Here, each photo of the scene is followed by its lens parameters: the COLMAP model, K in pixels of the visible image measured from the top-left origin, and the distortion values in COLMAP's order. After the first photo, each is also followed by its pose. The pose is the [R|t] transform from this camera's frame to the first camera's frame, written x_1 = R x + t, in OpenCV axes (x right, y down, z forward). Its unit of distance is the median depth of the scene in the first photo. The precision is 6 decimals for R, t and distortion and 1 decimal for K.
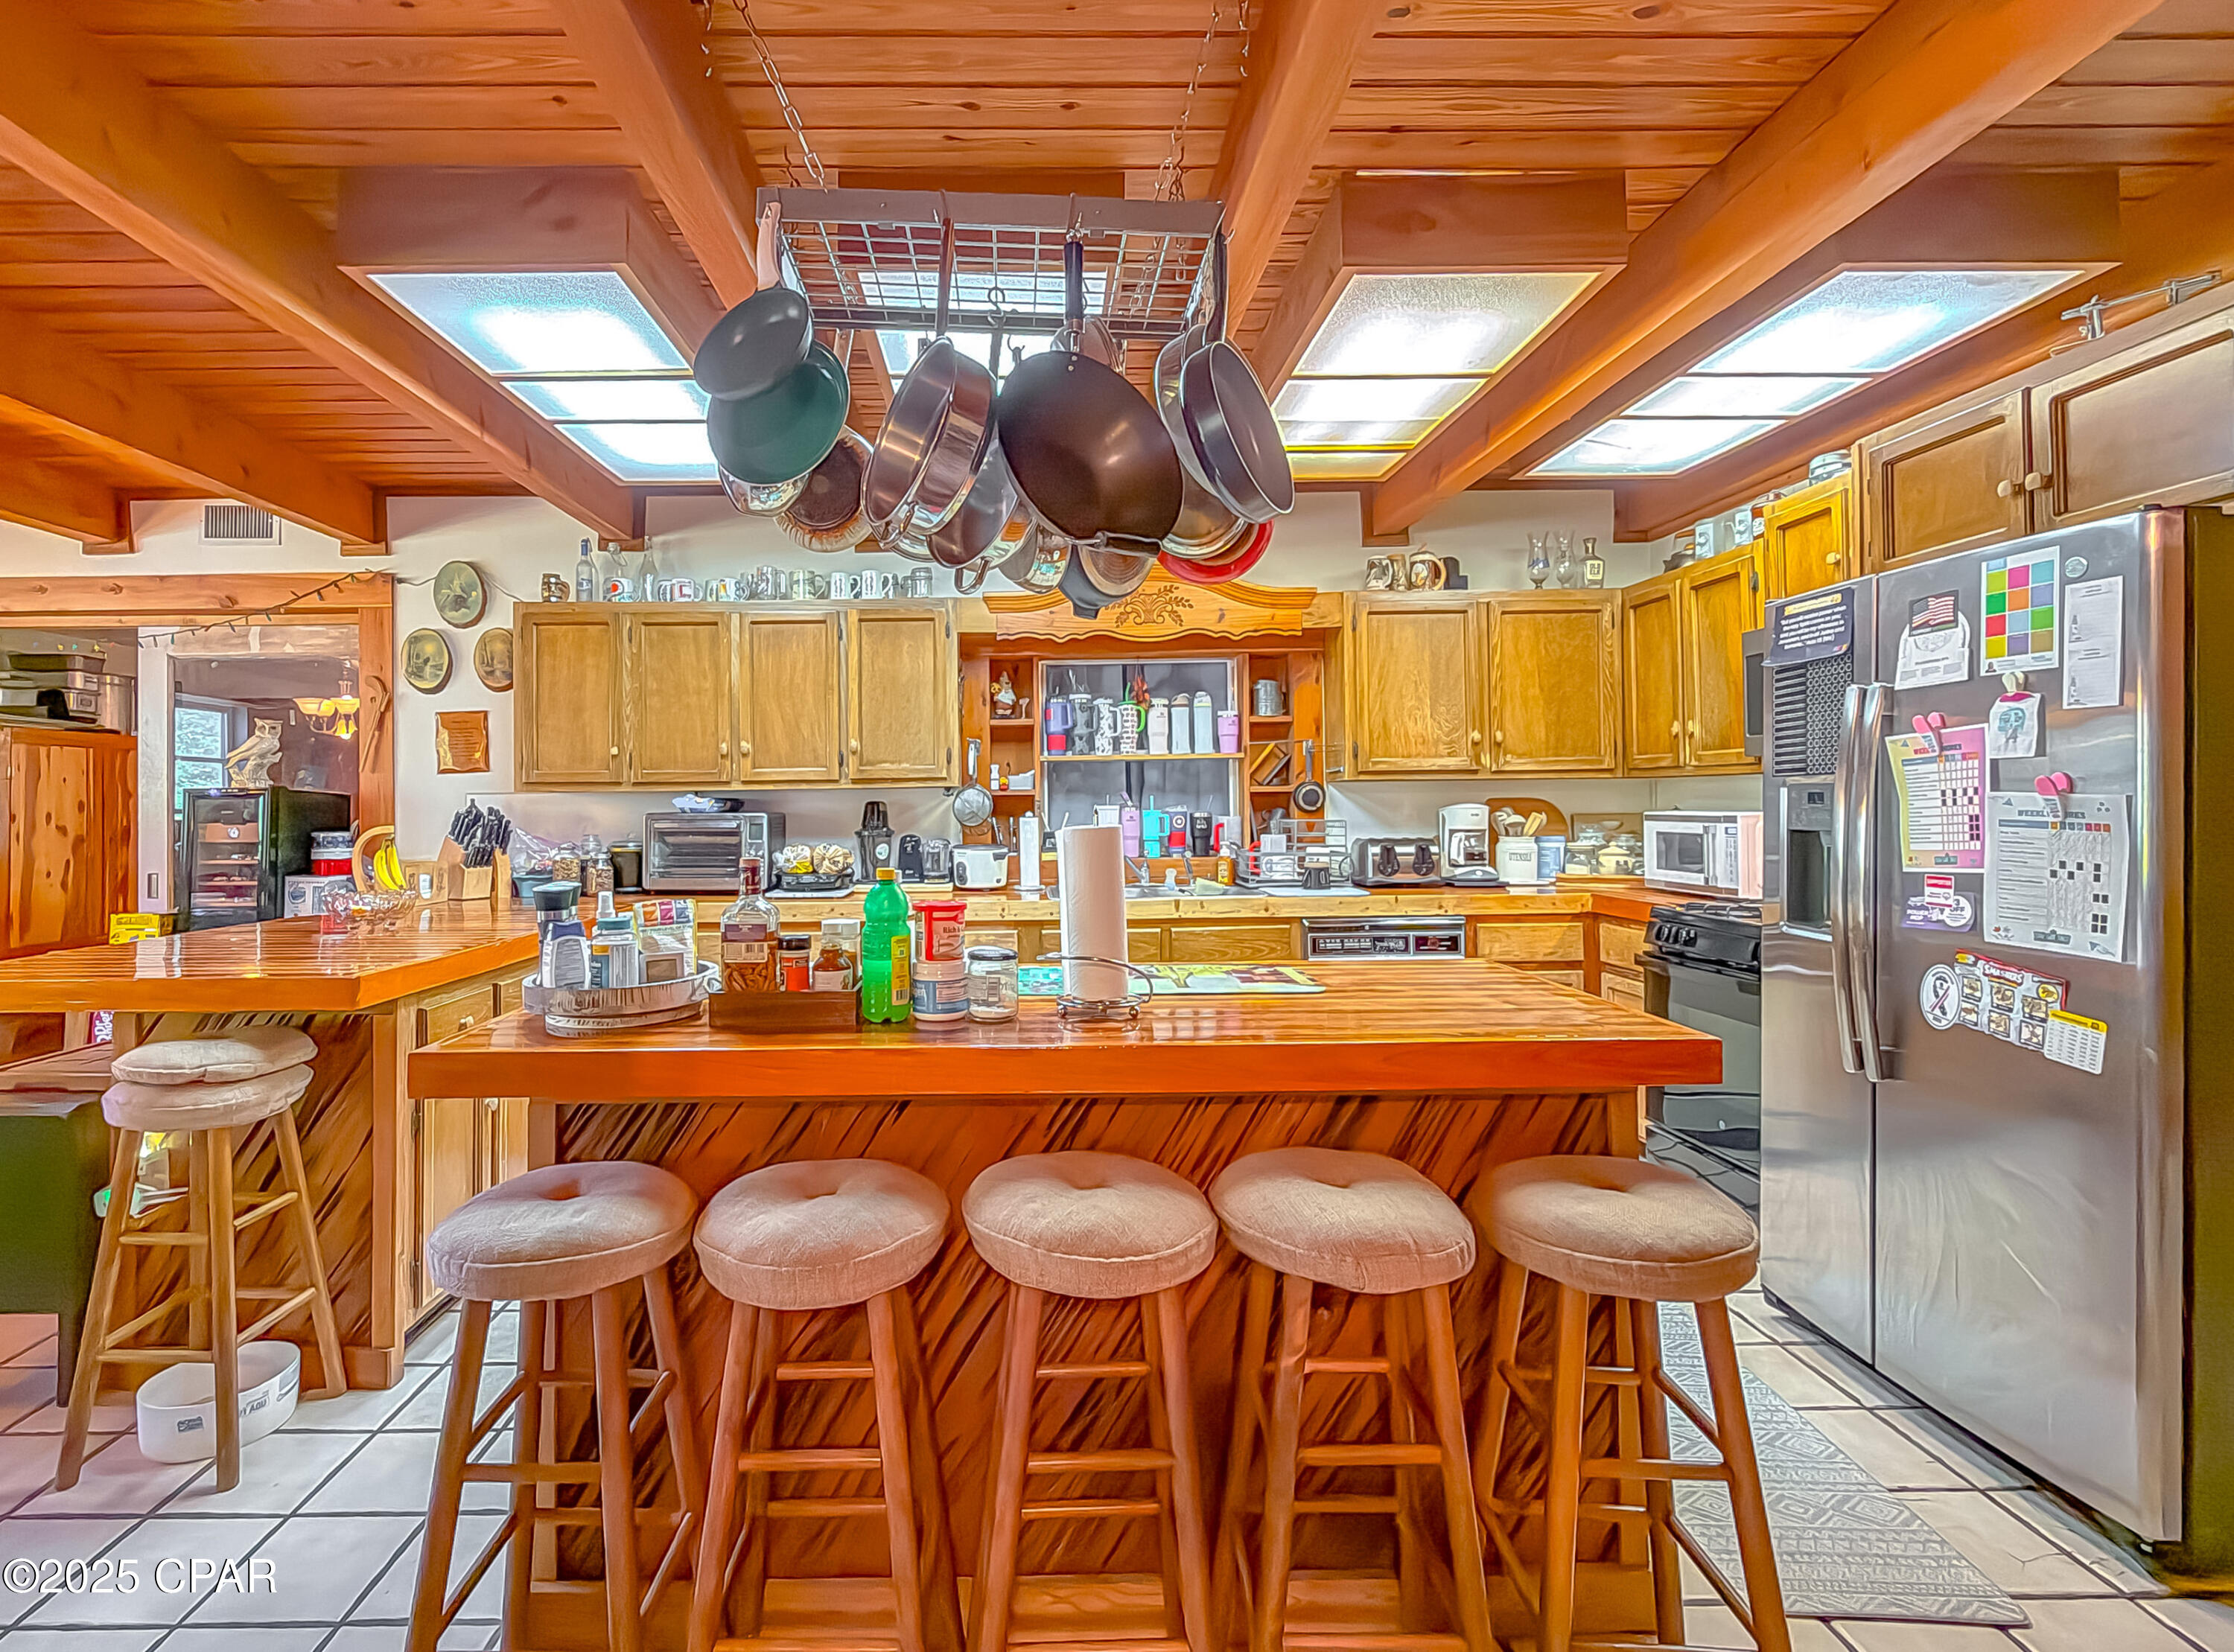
lens RADIAL K [[995.5, 0, 1044.8], [0, 995.5, 797.3], [0, 0, 1]] dist [-0.000517, -0.000449]
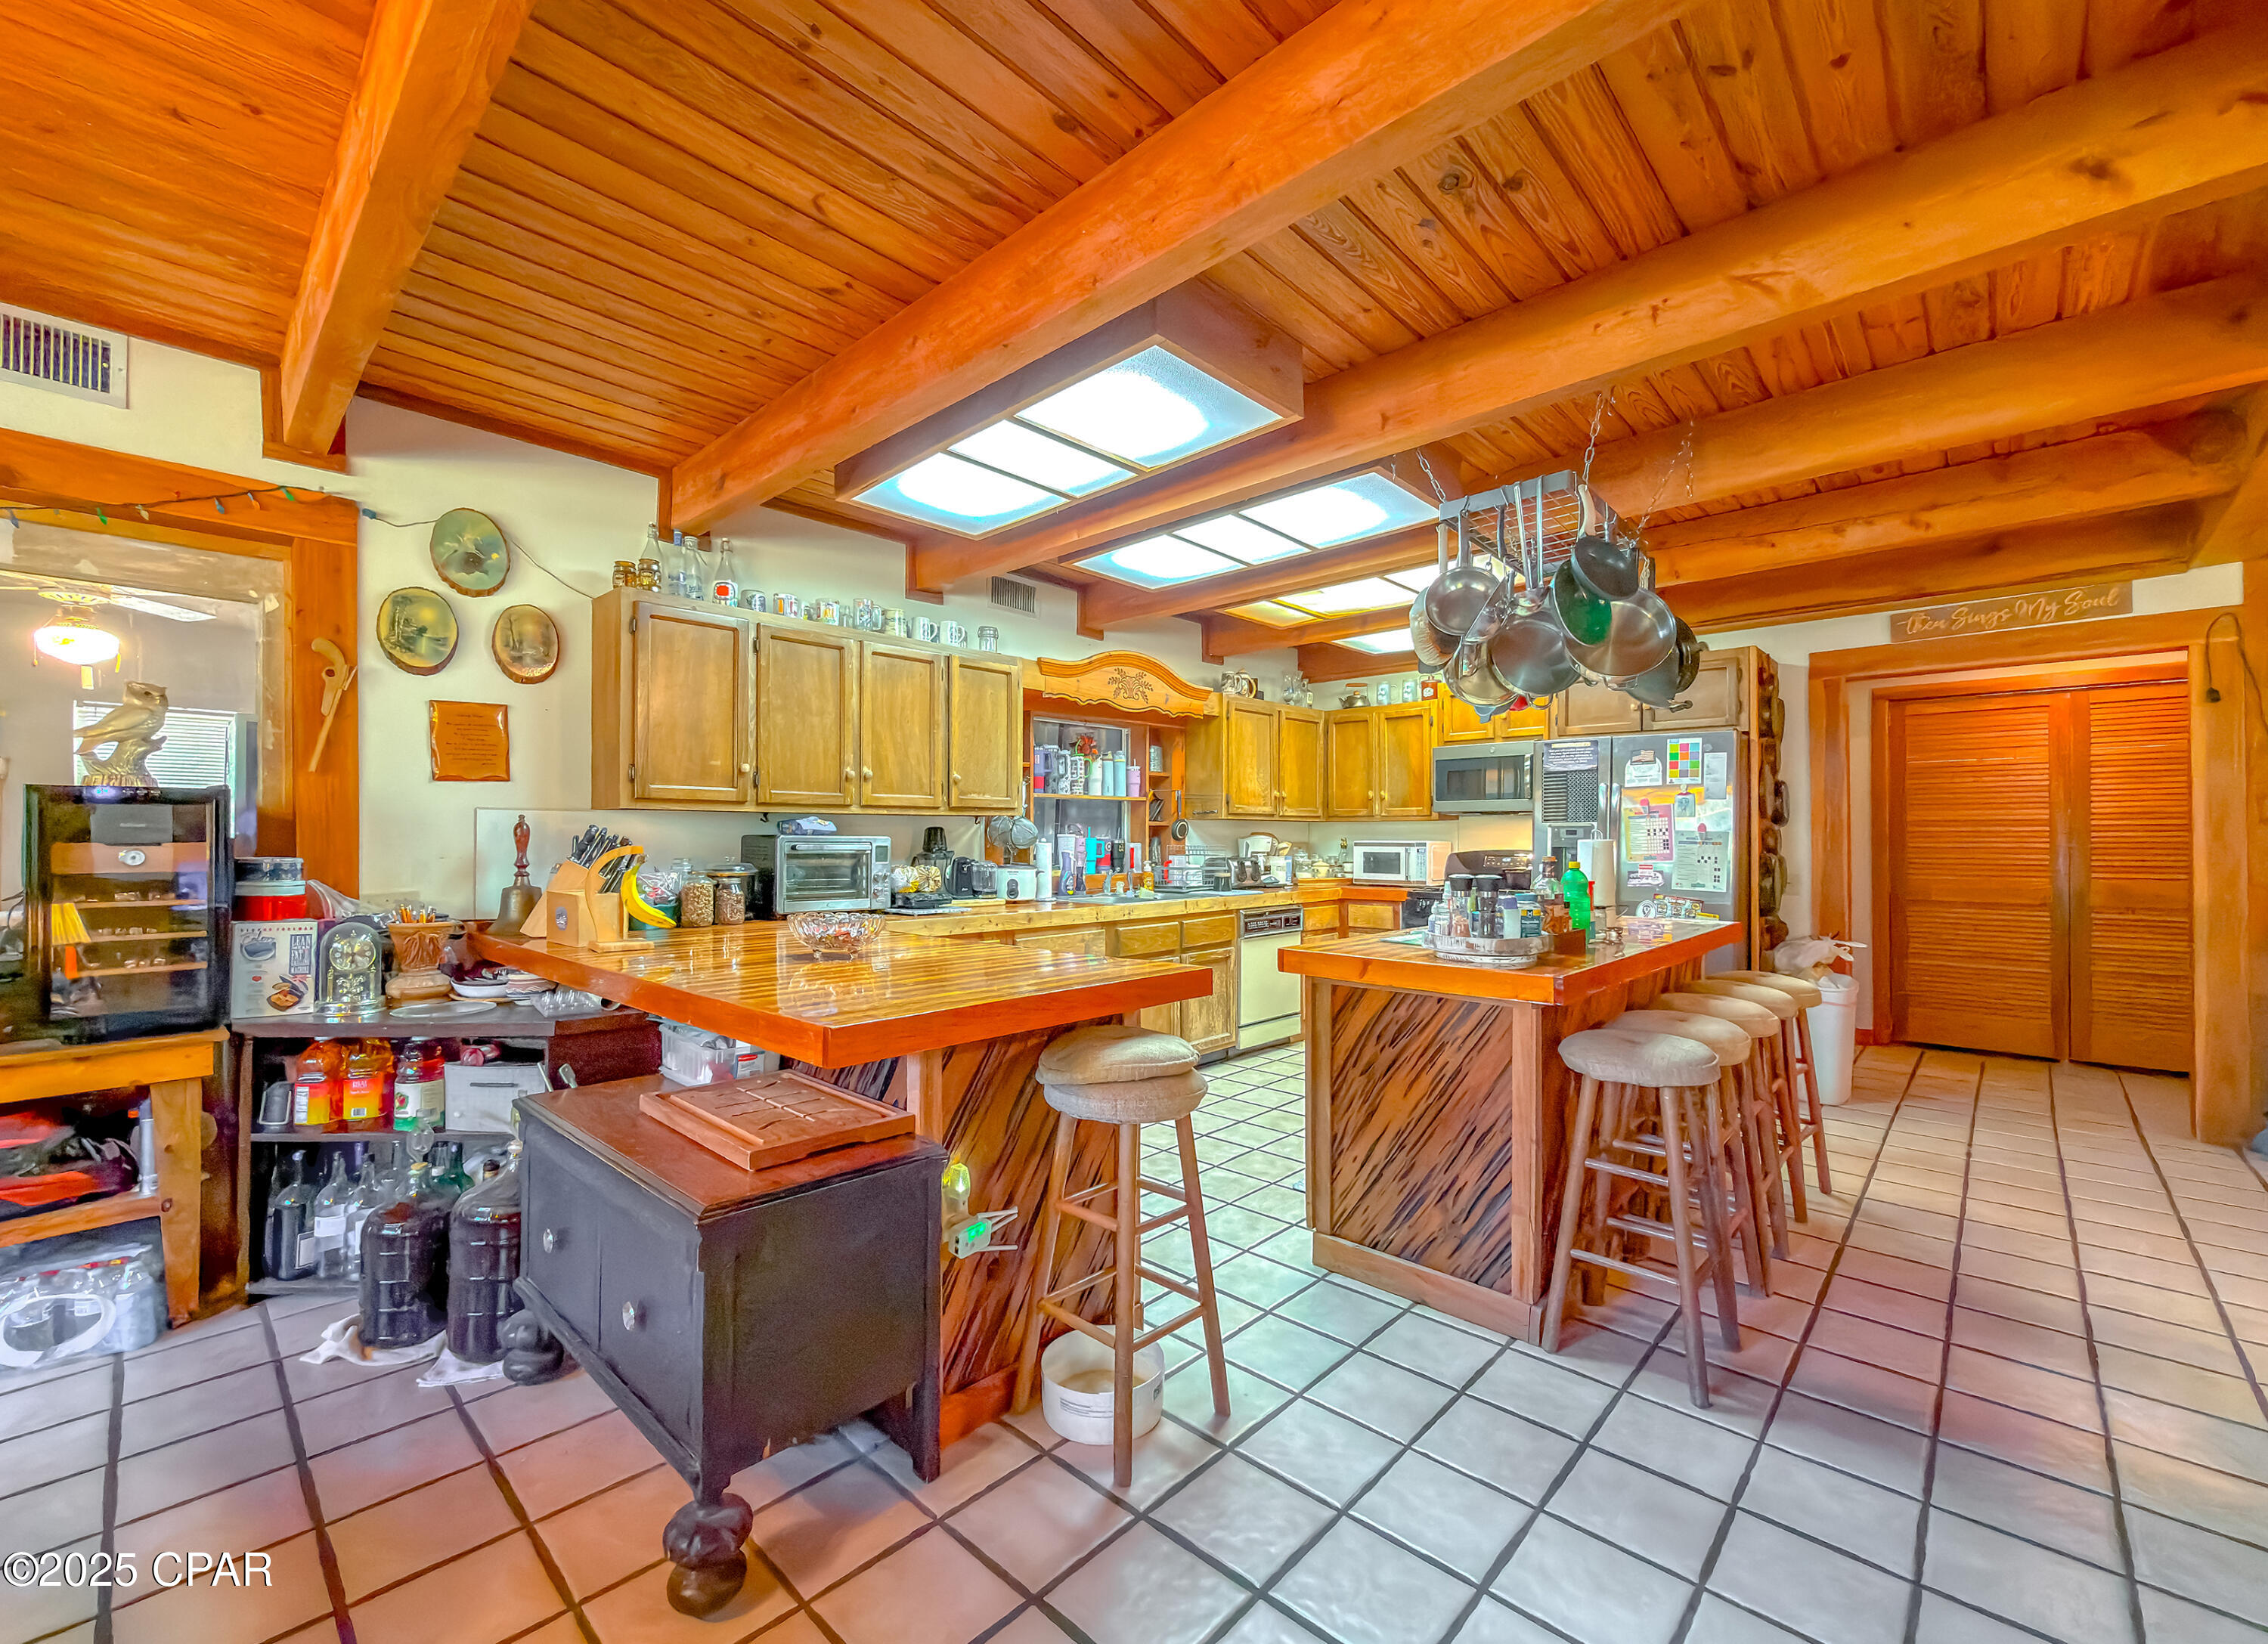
lens RADIAL K [[922.2, 0, 1078.1], [0, 922.2, 828.8], [0, 0, 1]] dist [0.013633, -0.001811]
pose [[0.714675, 0.016437, 0.699263, -0.801050], [-0.011133, 0.999865, -0.012124, 0.017203], [-0.699368, 0.000880, 0.714761, 0.157061]]
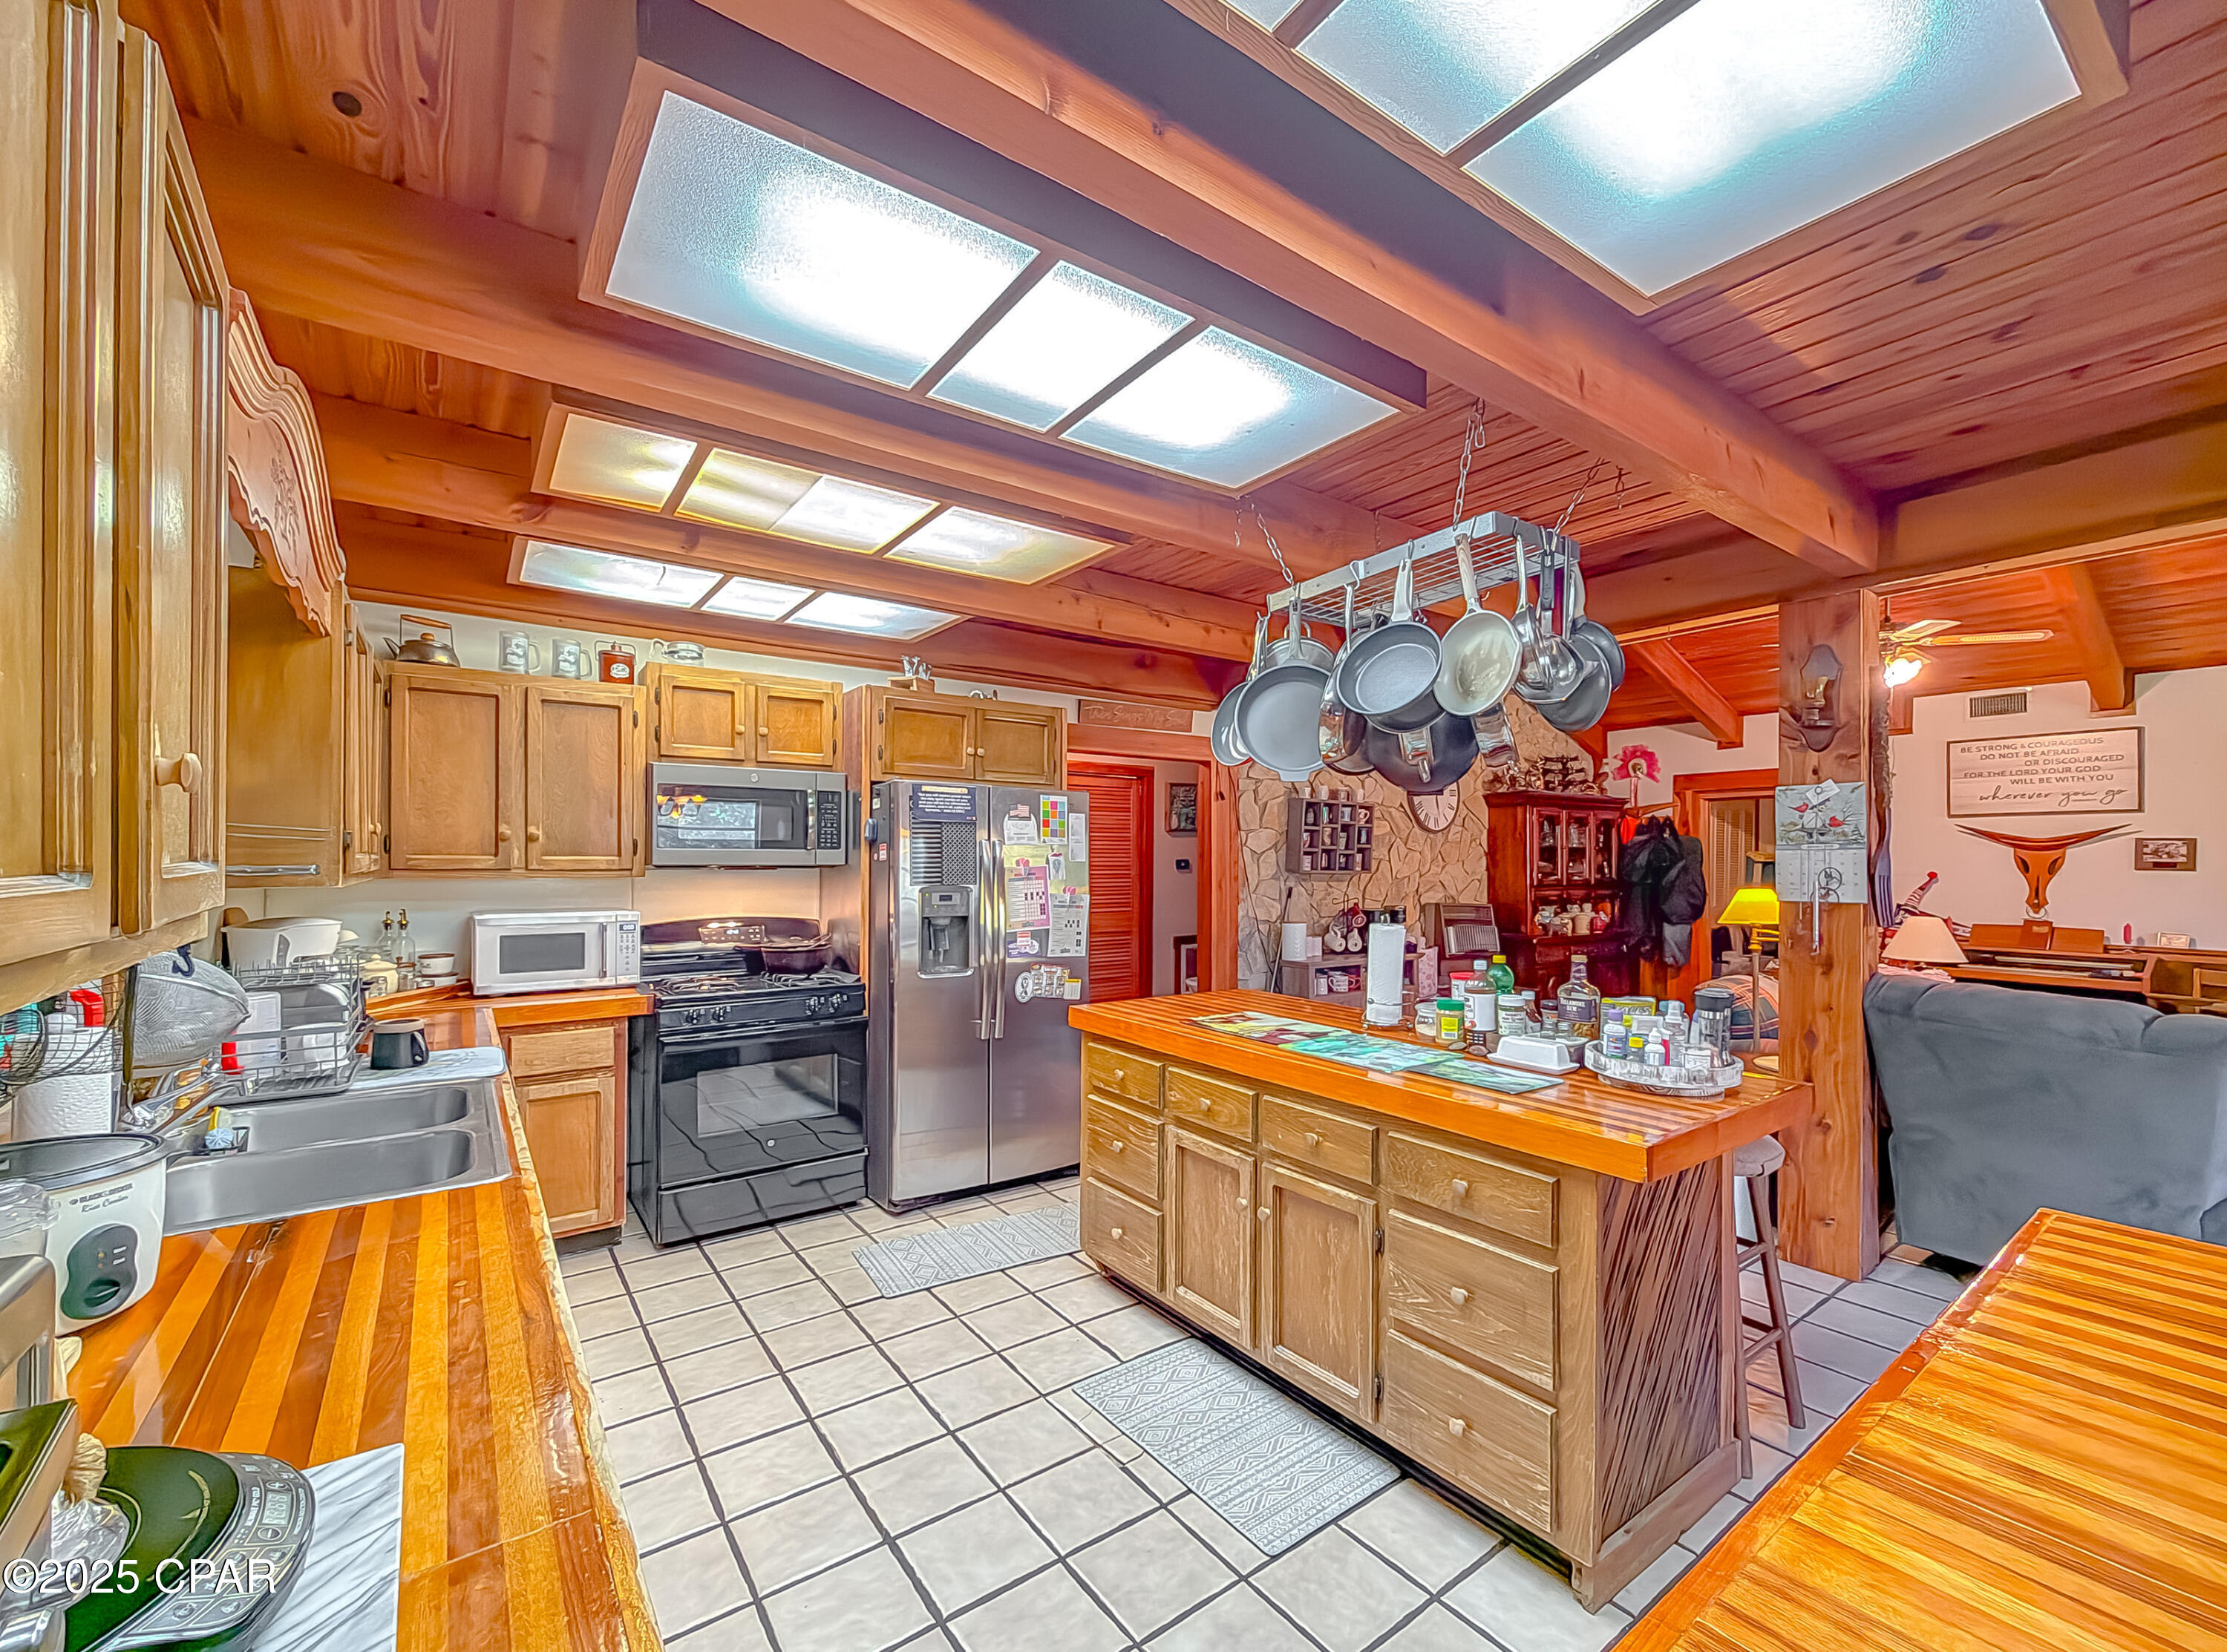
lens RADIAL K [[963.6, 0, 1168.8], [0, 963.6, 854.7], [0, 0, 1]] dist [0.004898, 0.003296]
pose [[-0.593433, 0.009213, 0.804830, -0.462131], [-0.000170, 0.999933, -0.011572, -0.030952], [-0.804883, -0.007004, -0.593392, 0.927000]]
